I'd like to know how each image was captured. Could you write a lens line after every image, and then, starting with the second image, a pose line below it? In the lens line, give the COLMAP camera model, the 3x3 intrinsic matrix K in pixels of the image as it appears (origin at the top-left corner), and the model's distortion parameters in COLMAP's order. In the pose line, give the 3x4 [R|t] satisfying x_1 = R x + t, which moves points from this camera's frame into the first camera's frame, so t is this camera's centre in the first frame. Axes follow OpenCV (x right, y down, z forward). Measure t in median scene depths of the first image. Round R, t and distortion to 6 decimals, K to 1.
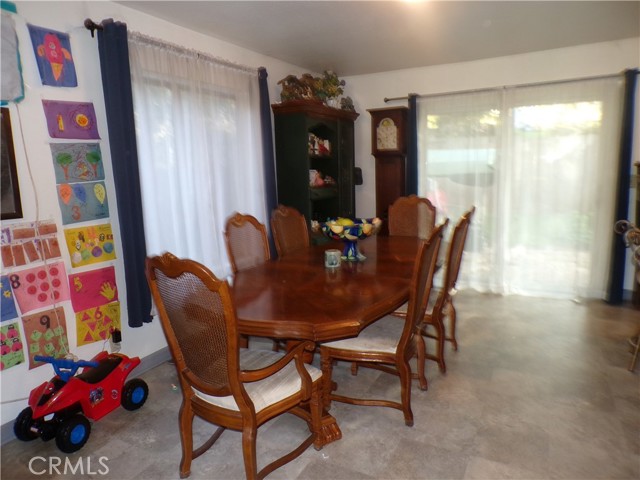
lens RADIAL K [[438.3, 0, 320.0], [0, 438.3, 240.0], [0, 0, 1]] dist [-0.004374, 0.000913]
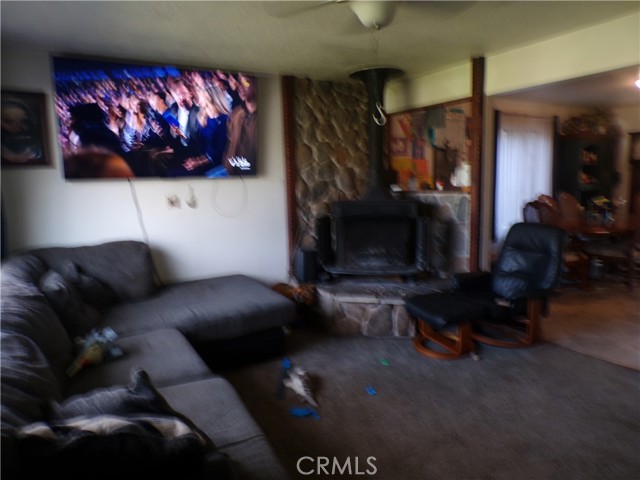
lens RADIAL K [[438.3, 0, 320.0], [0, 438.3, 240.0], [0, 0, 1]] dist [-0.004374, 0.000913]
pose [[0.871275, 0.082332, -0.483840, -0.059602], [-0.079837, 0.996474, 0.025797, 0.122696], [0.484258, 0.016152, 0.874776, -0.890662]]
